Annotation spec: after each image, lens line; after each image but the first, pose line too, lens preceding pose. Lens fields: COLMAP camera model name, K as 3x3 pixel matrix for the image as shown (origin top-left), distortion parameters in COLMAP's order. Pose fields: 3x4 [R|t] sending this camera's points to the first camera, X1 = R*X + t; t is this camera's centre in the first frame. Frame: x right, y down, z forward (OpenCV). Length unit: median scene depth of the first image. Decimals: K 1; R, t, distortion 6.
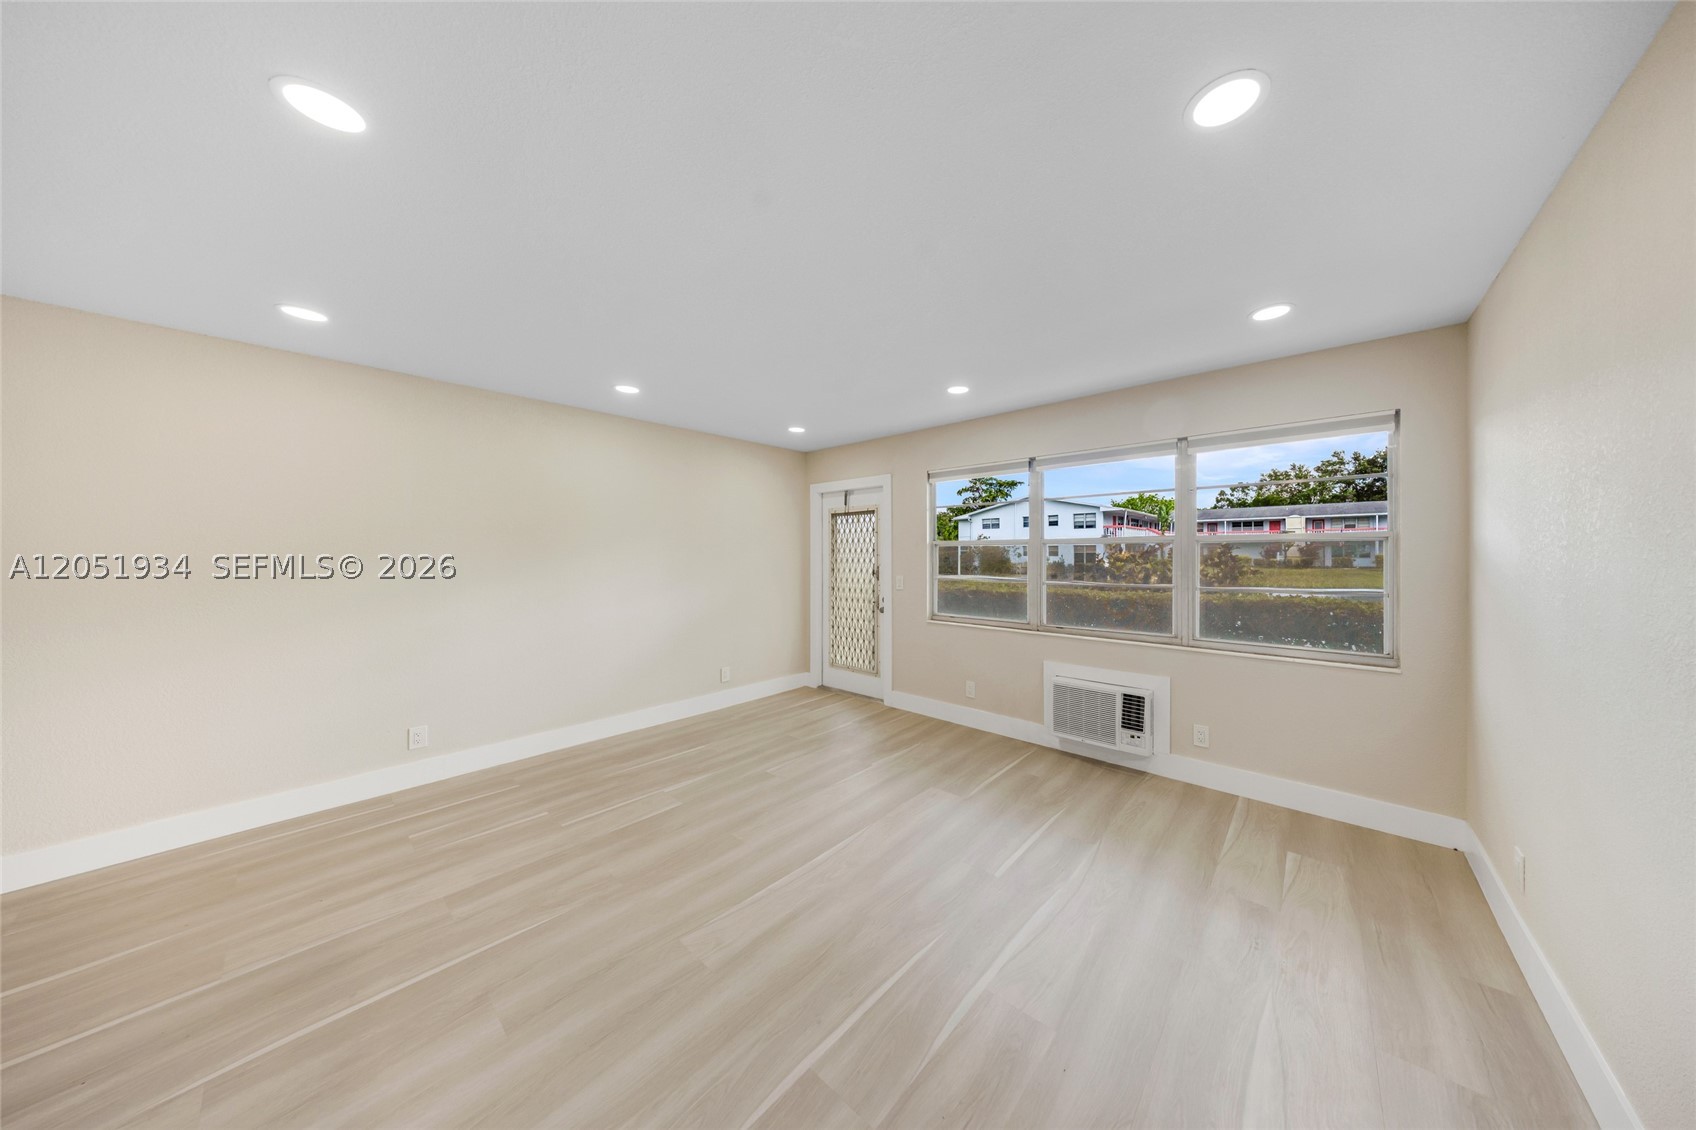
lens RADIAL K [[501.3, 0, 882.2], [0, 501.3, 547.9], [0, 0, 1]] dist [0.001494, -0.001141]
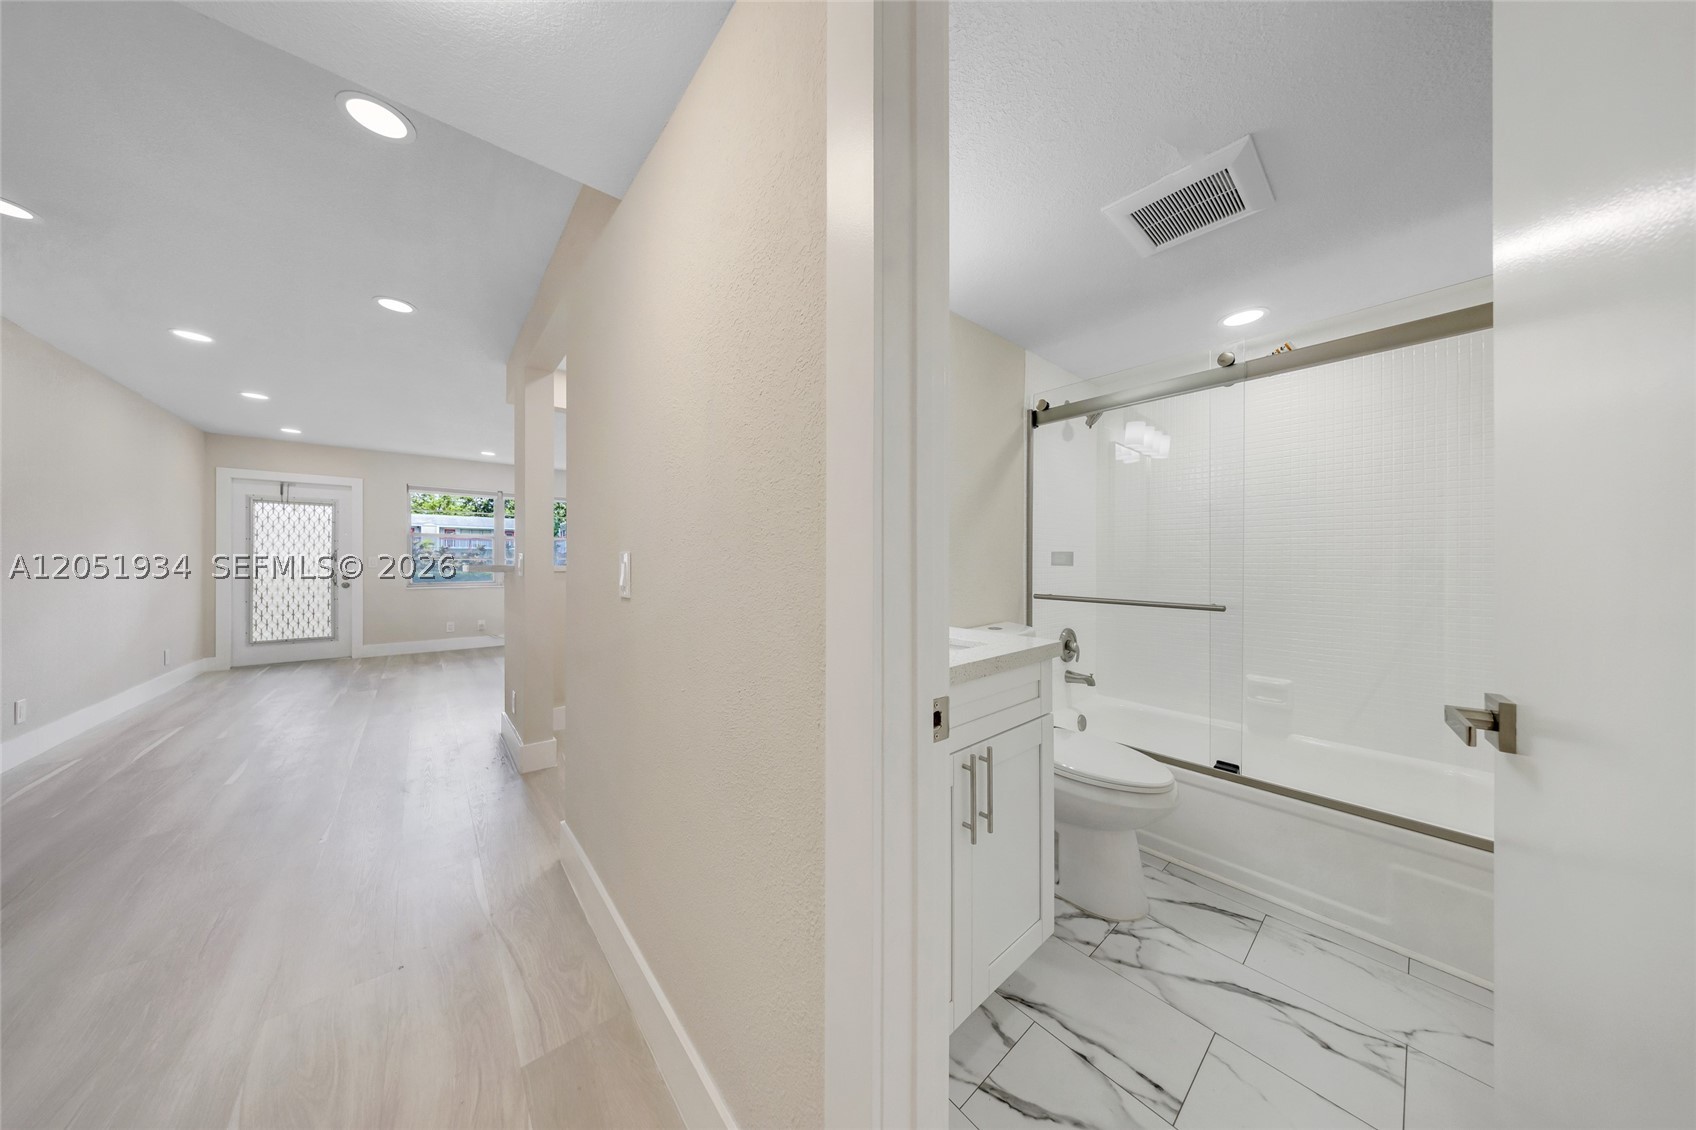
lens RADIAL K [[501.3, 0, 840.1], [0, 501.3, 561.4], [0, 0, 1]] dist [0.001494, -0.001141]
pose [[0.166001, 0.004118, 0.986117, -1.068433], [-0.014599, 0.999892, -0.001718, 0.051049], [-0.986018, -0.014111, 0.166043, -0.441004]]
